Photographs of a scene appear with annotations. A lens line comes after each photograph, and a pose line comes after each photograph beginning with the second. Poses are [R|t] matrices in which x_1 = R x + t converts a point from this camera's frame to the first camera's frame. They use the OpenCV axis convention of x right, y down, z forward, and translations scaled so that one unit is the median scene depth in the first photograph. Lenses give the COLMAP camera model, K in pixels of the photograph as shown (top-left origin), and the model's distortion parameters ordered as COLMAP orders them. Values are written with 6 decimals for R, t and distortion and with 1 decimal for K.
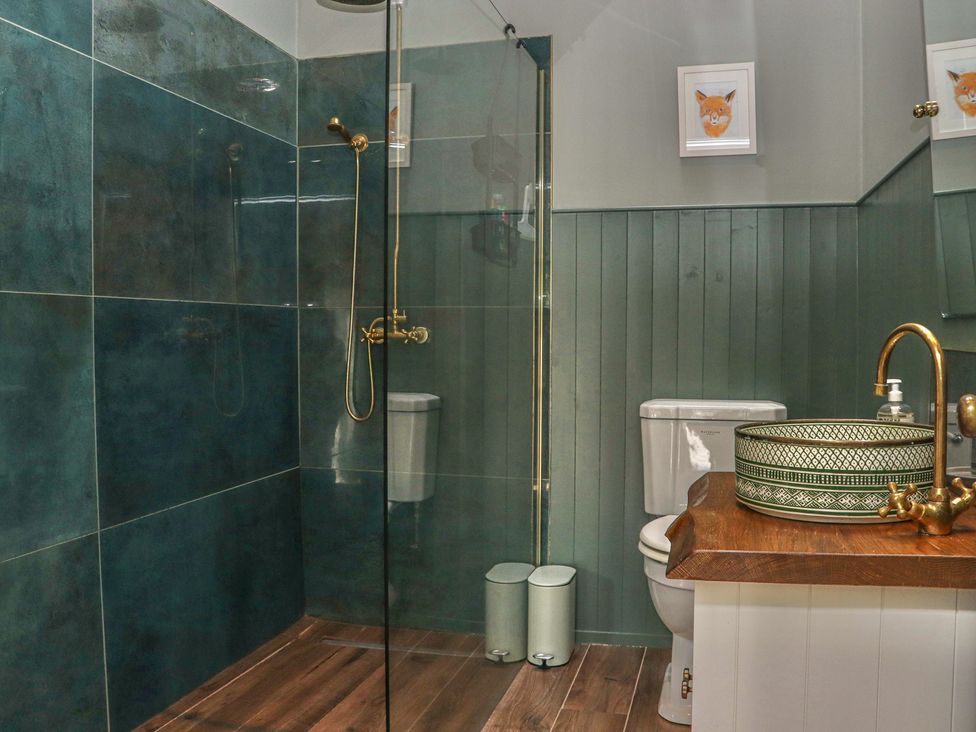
lens RADIAL K [[942.3, 0, 491.7], [0, 942.3, 382.9], [0, 0, 1]] dist [-0.198070, 0.179137]
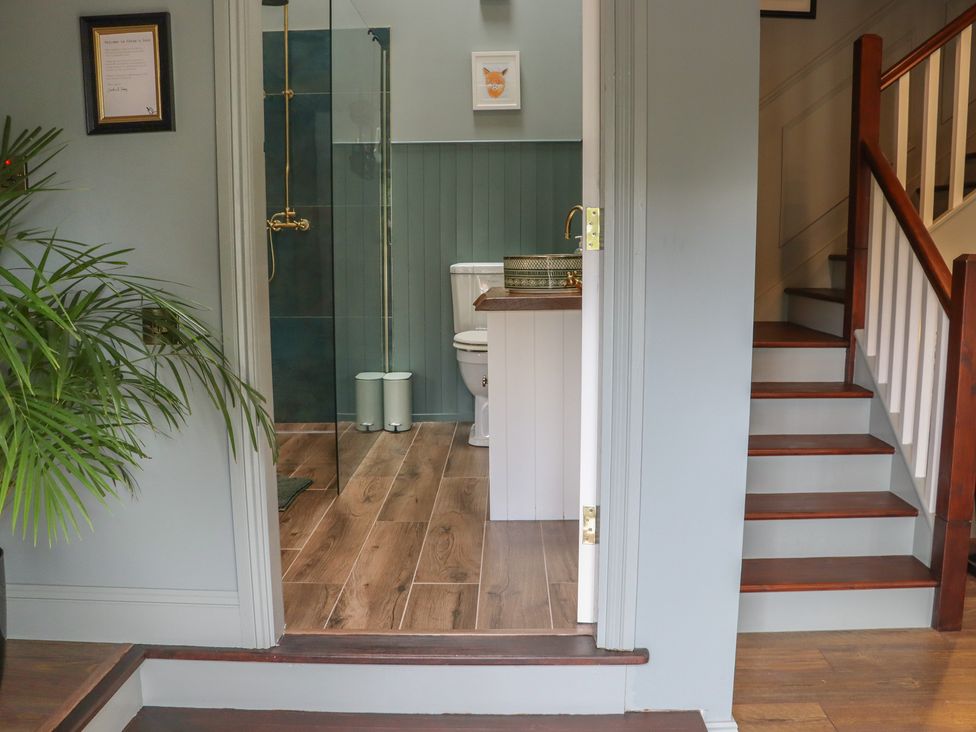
lens RADIAL K [[942.3, 0, 491.7], [0, 942.3, 382.9], [0, 0, 1]] dist [-0.198070, 0.179137]
pose [[0.974717, -0.038725, 0.220062, -0.134248], [0.017520, 0.995081, 0.097508, 0.067837], [-0.222756, -0.091187, 0.970600, -0.595908]]
